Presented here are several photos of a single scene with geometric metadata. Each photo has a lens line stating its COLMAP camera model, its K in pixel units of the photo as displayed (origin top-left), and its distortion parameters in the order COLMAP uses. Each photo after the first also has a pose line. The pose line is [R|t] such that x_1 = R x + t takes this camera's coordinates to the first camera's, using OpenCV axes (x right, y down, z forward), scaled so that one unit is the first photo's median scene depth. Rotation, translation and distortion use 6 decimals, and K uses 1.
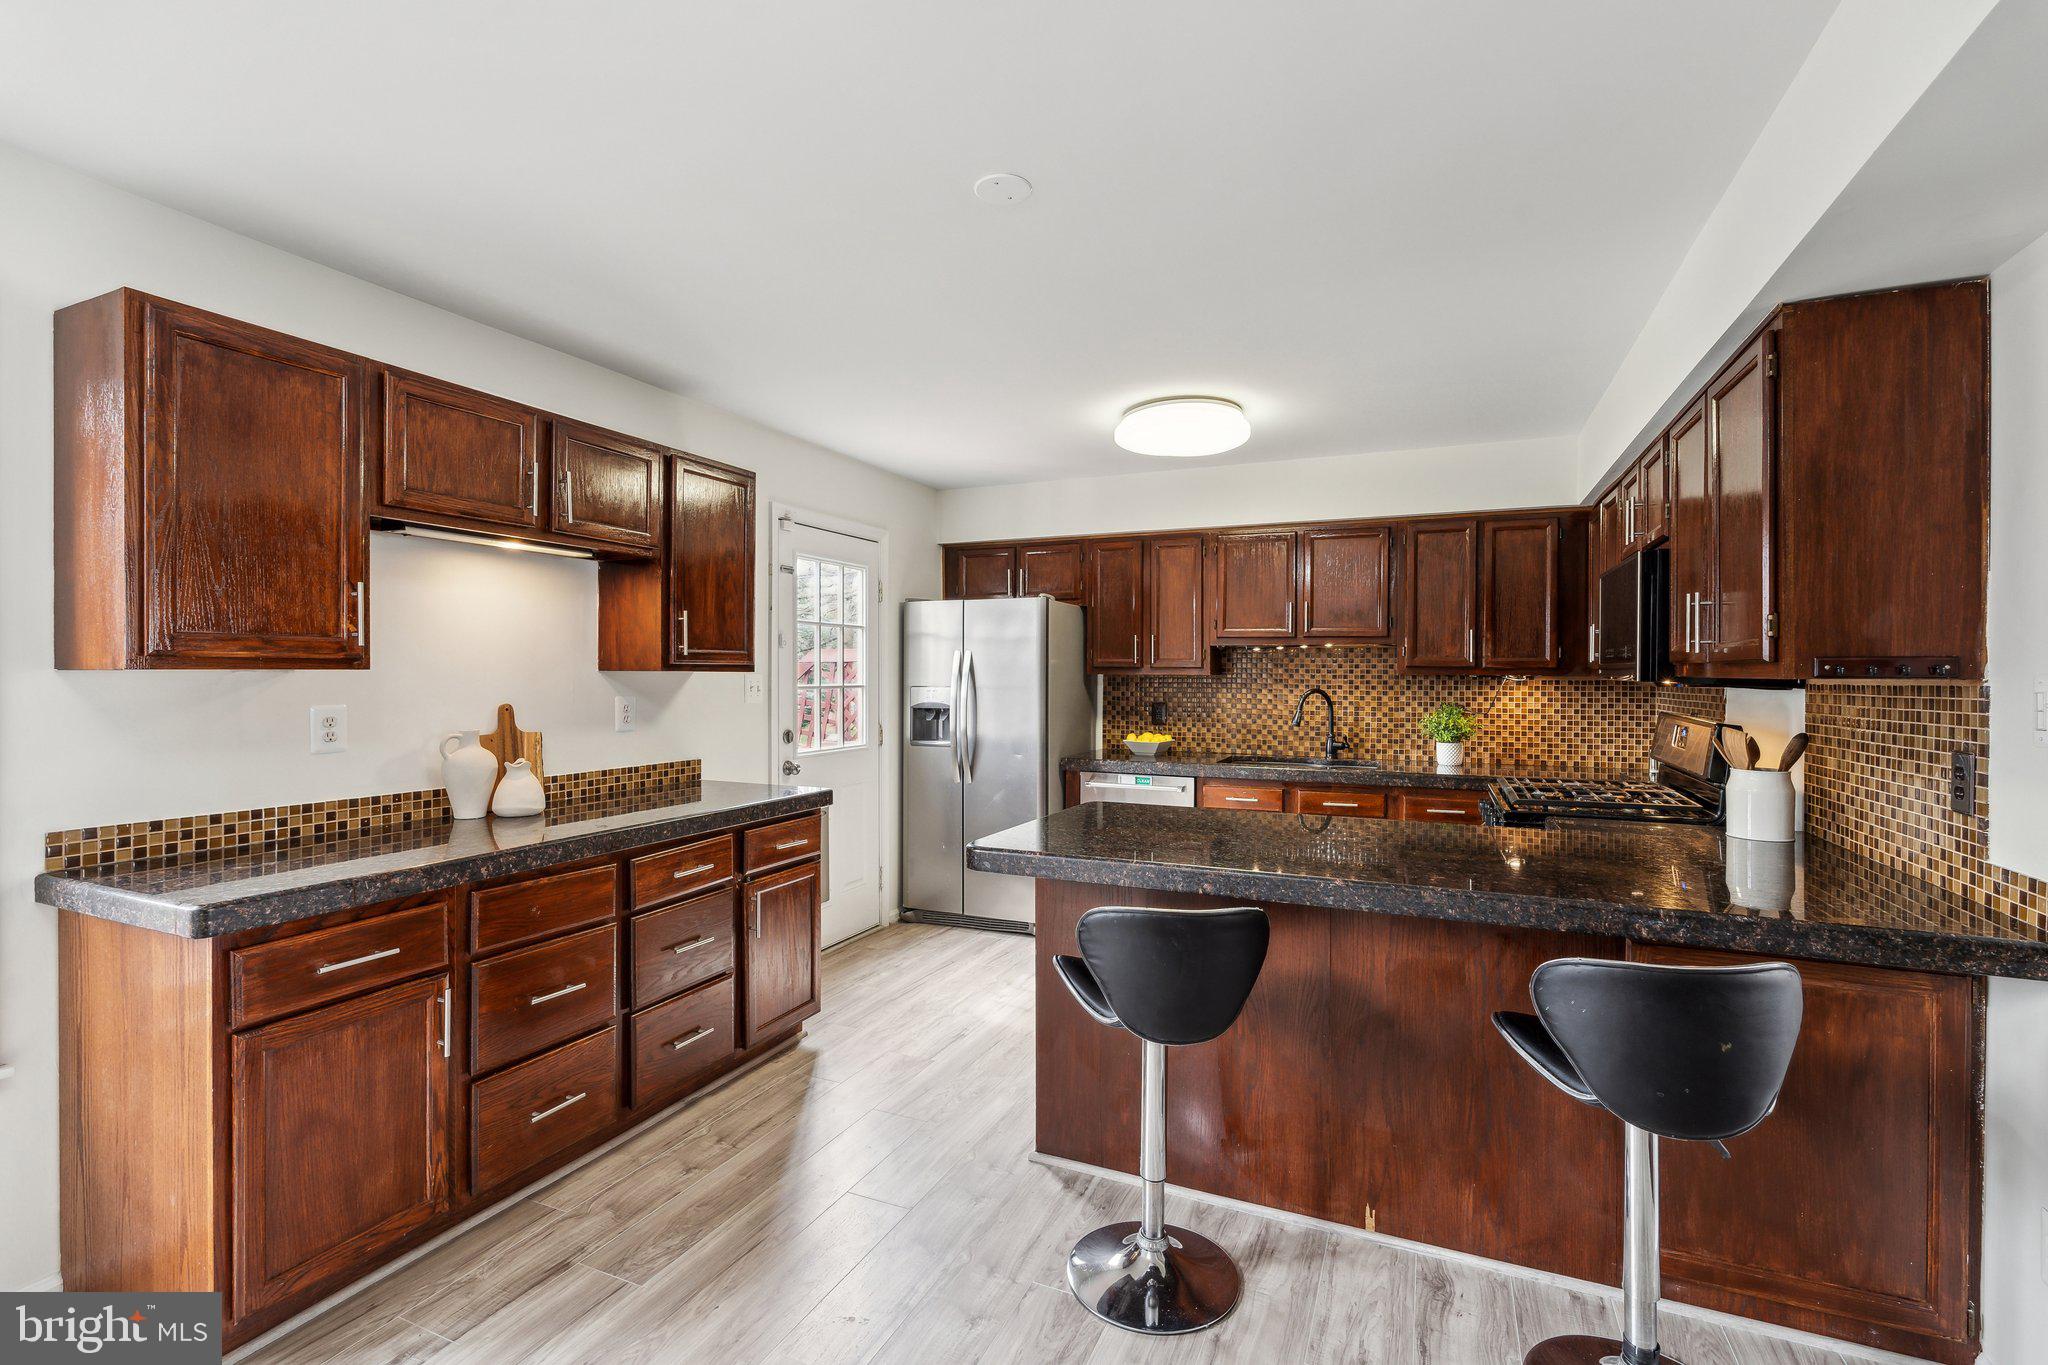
lens RADIAL K [[915.9, 0, 1028.4], [0, 915.9, 683.9], [0, 0, 1]] dist [-0.000271, -0.000094]
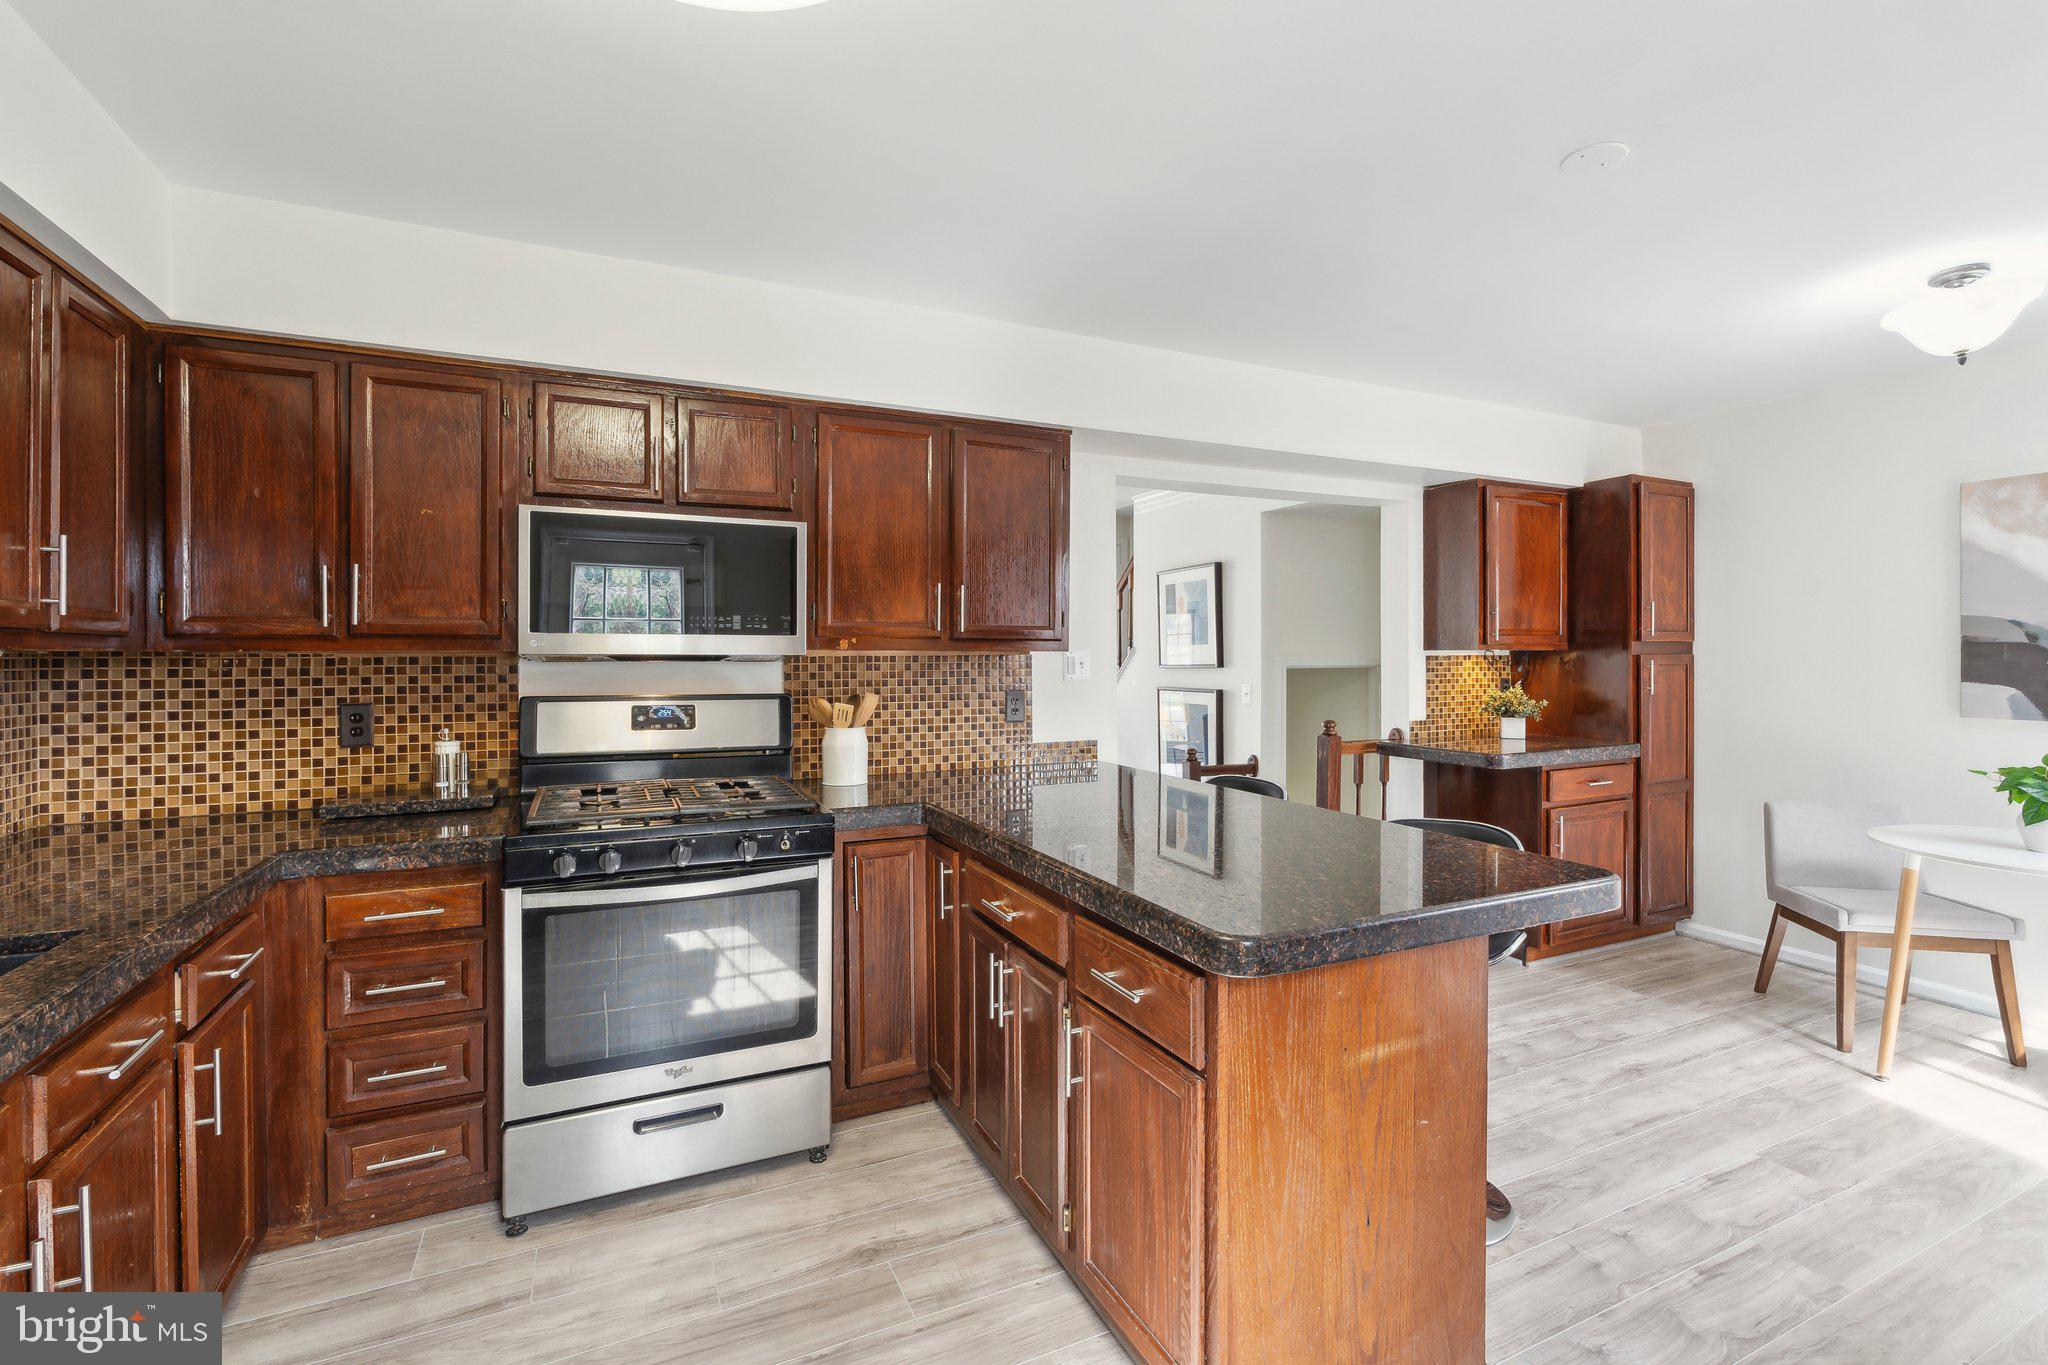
lens RADIAL K [[915.9, 0, 1033.0], [0, 915.9, 660.9], [0, 0, 1]] dist [-0.000271, -0.000094]
pose [[-0.760422, -0.008609, 0.649372, -0.130557], [0.005521, 0.999790, 0.019720, -0.012447], [-0.649406, 0.018581, -0.760215, 1.301132]]
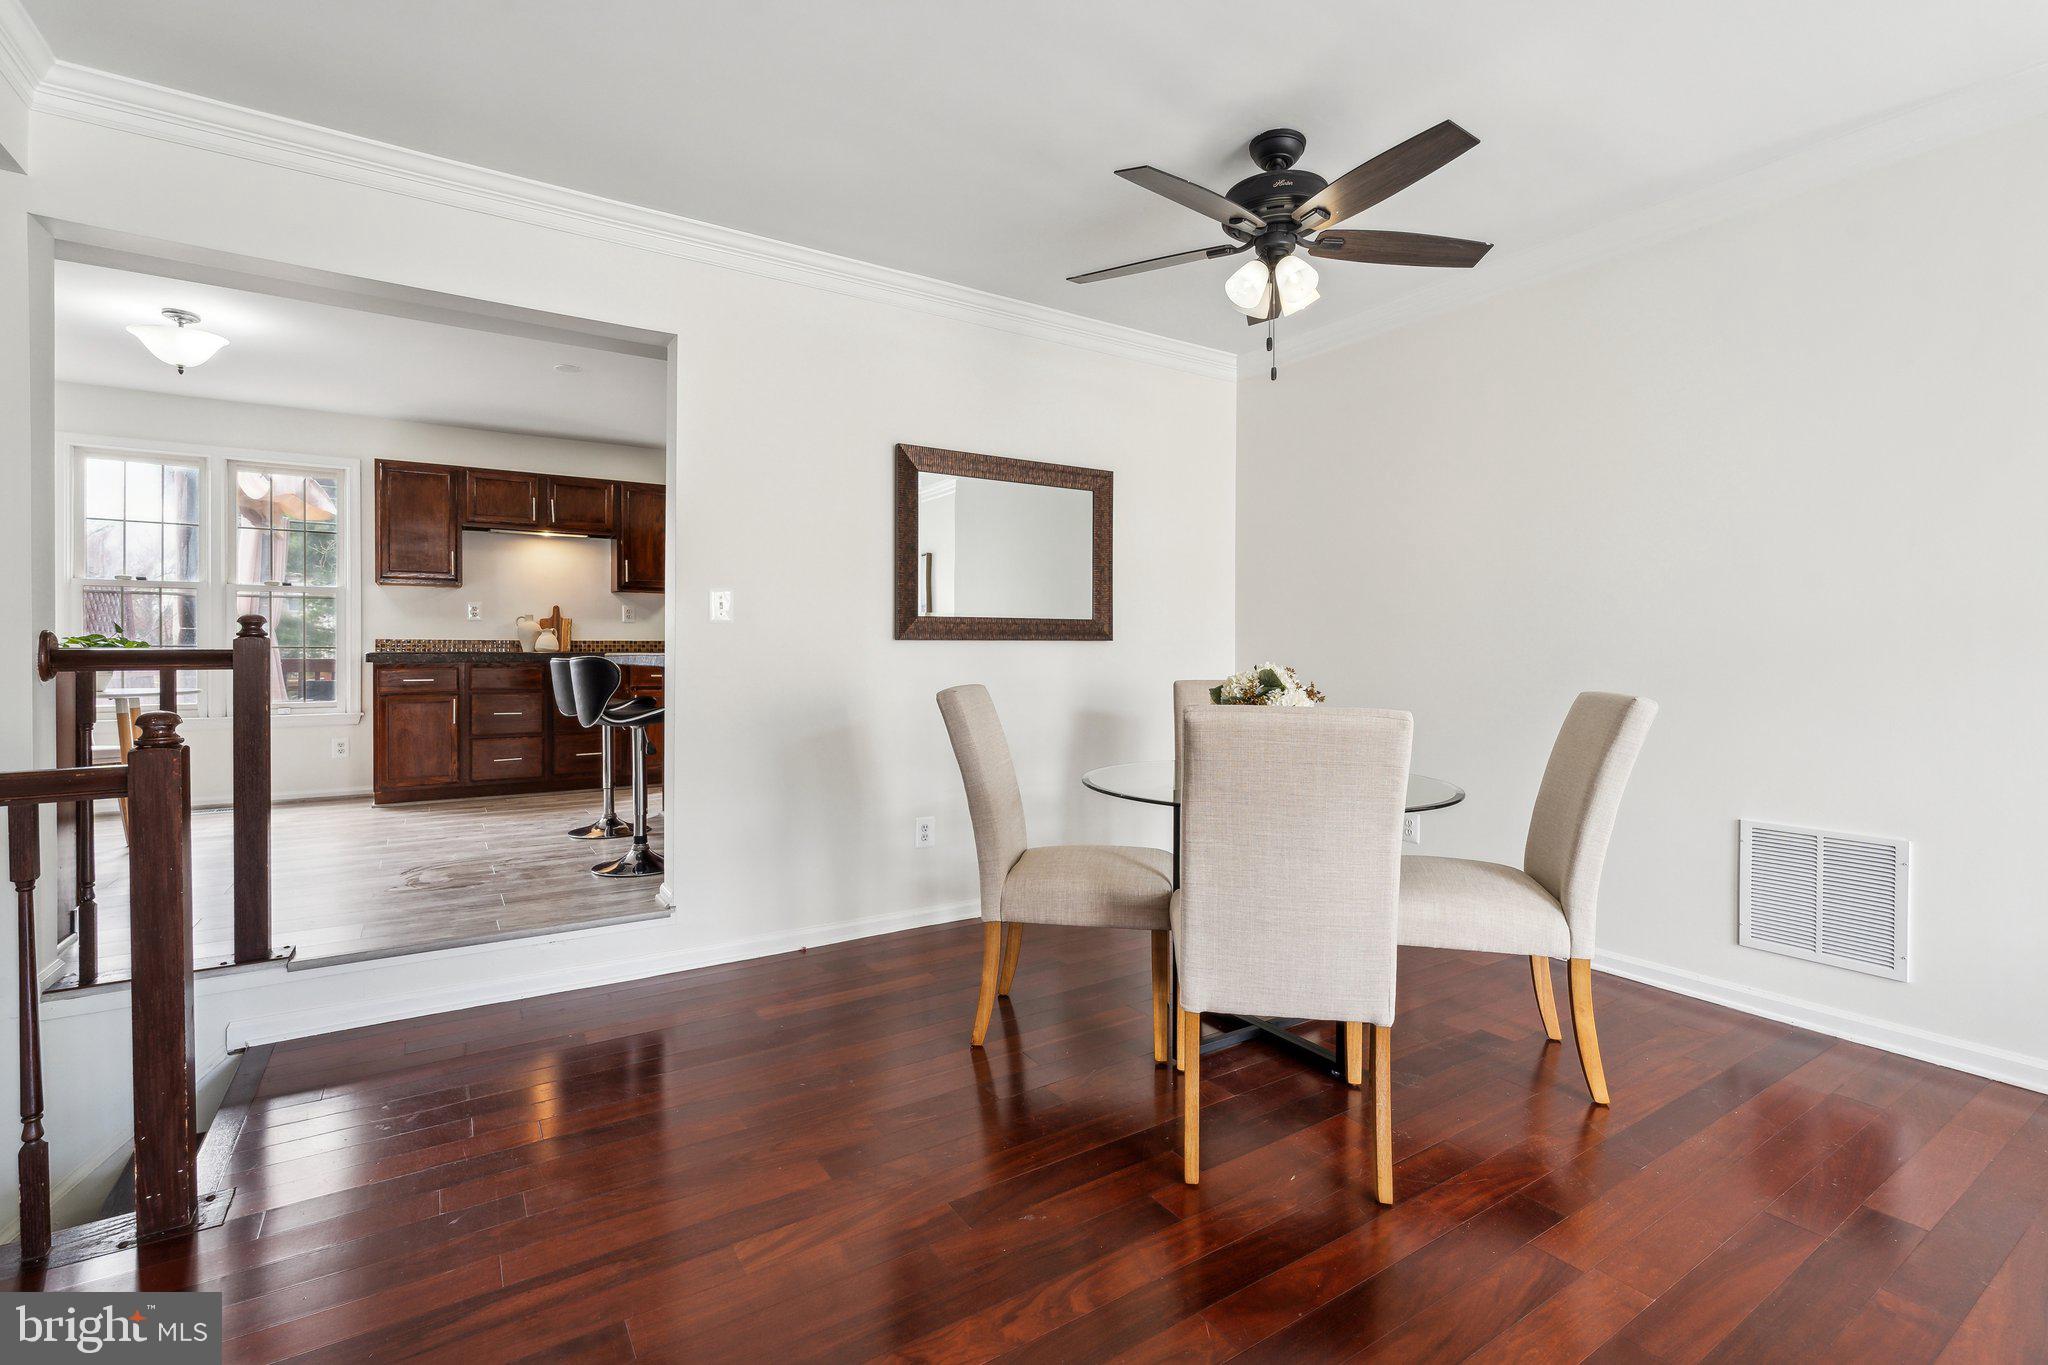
lens RADIAL K [[915.9, 0, 1025.9], [0, 915.9, 671.6], [0, 0, 1]] dist [-0.000271, -0.000094]
pose [[0.838611, 0.007429, -0.544680, 1.375050], [-0.002317, 0.999947, 0.010072, 0.133994], [0.544725, -0.007184, 0.838584, -0.212056]]
